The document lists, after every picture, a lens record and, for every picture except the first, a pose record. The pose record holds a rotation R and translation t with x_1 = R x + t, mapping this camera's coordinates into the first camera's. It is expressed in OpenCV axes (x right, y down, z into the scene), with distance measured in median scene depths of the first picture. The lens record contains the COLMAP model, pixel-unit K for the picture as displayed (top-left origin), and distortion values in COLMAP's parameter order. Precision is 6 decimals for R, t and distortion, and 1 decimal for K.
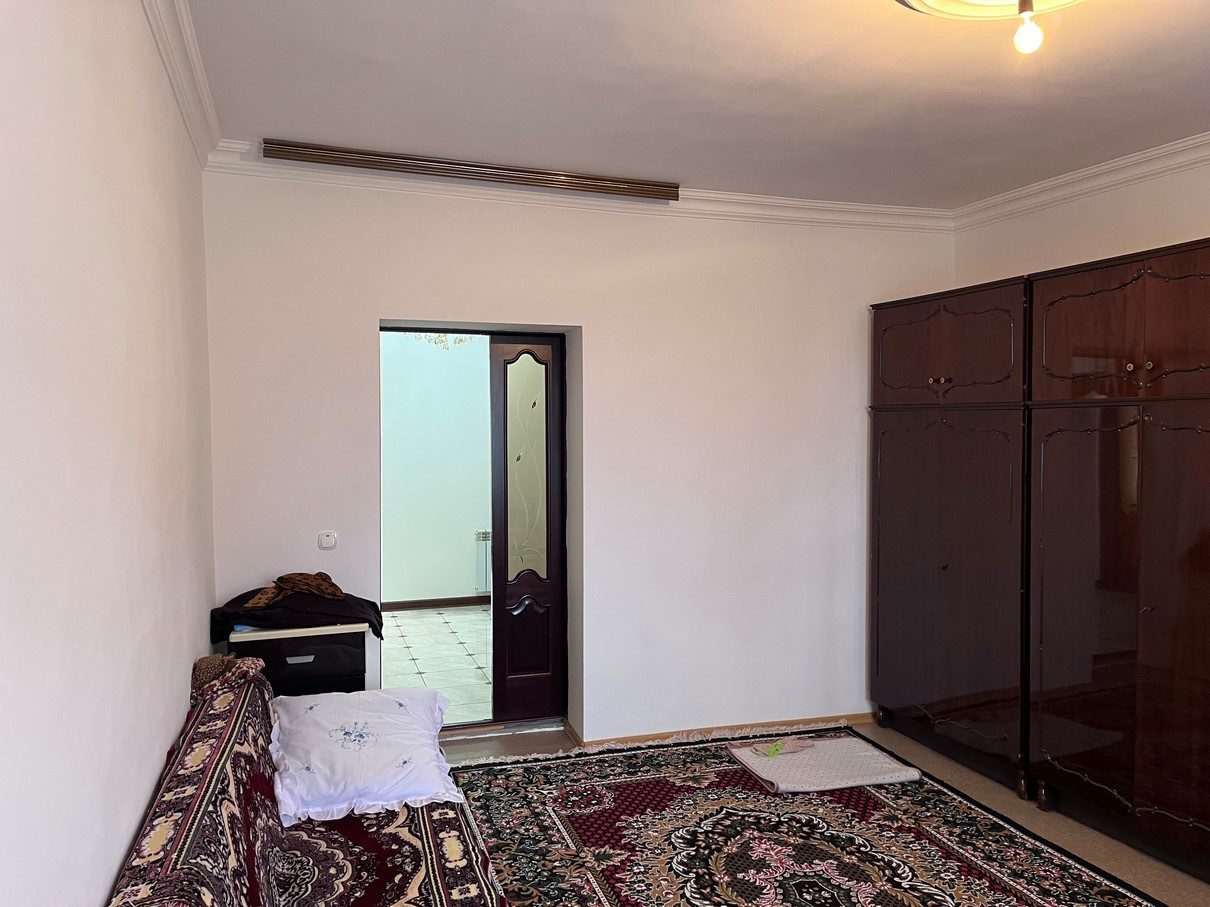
lens RADIAL K [[910.1, 0, 609.8], [0, 910.1, 447.6], [0, 0, 1]] dist [0.046939, -0.010735]
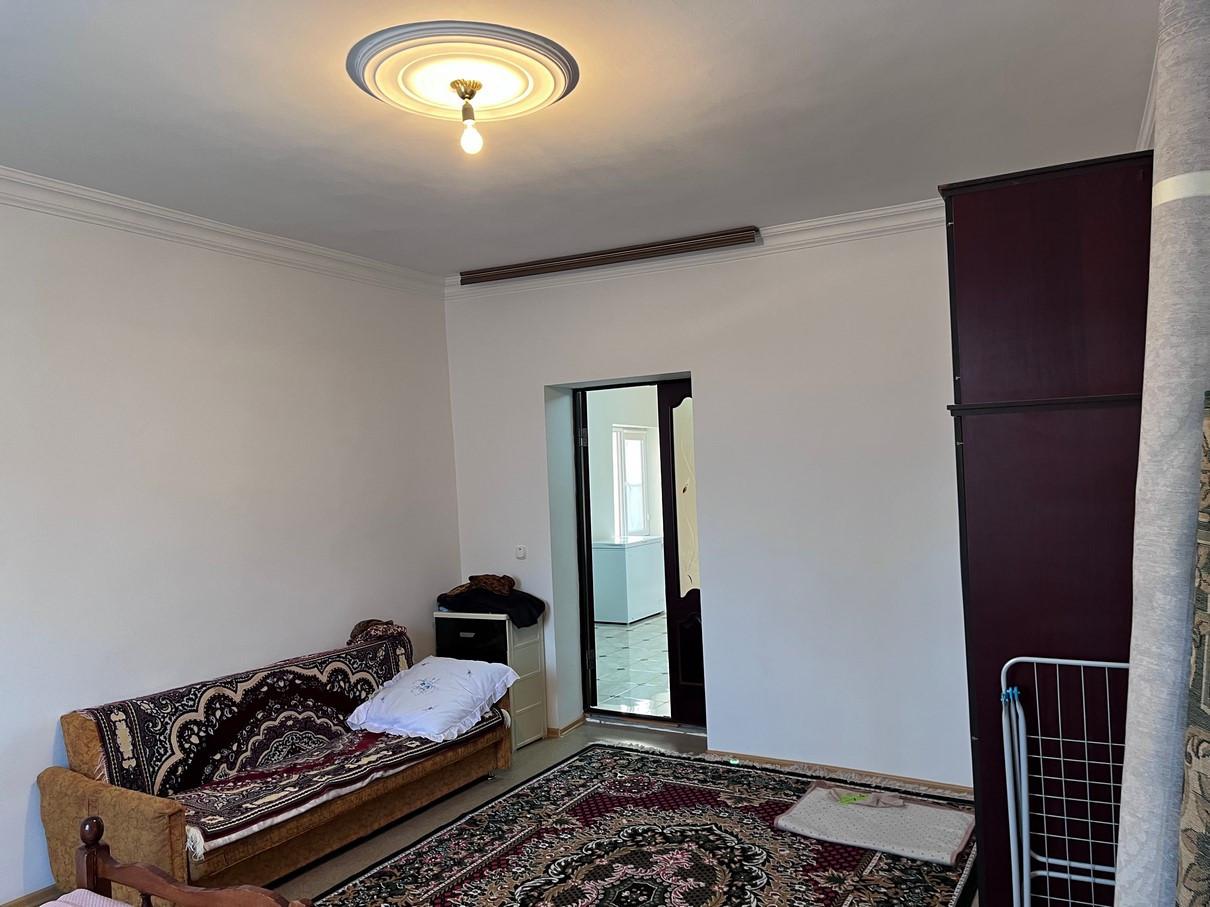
lens RADIAL K [[910.1, 0, 604.3], [0, 910.1, 457.3], [0, 0, 1]] dist [0.046939, -0.010735]
pose [[0.670851, -0.034593, -0.740785, 0.805314], [0.020908, 0.999397, -0.027735, 0.000370], [0.741298, 0.003118, 0.671169, 0.196308]]
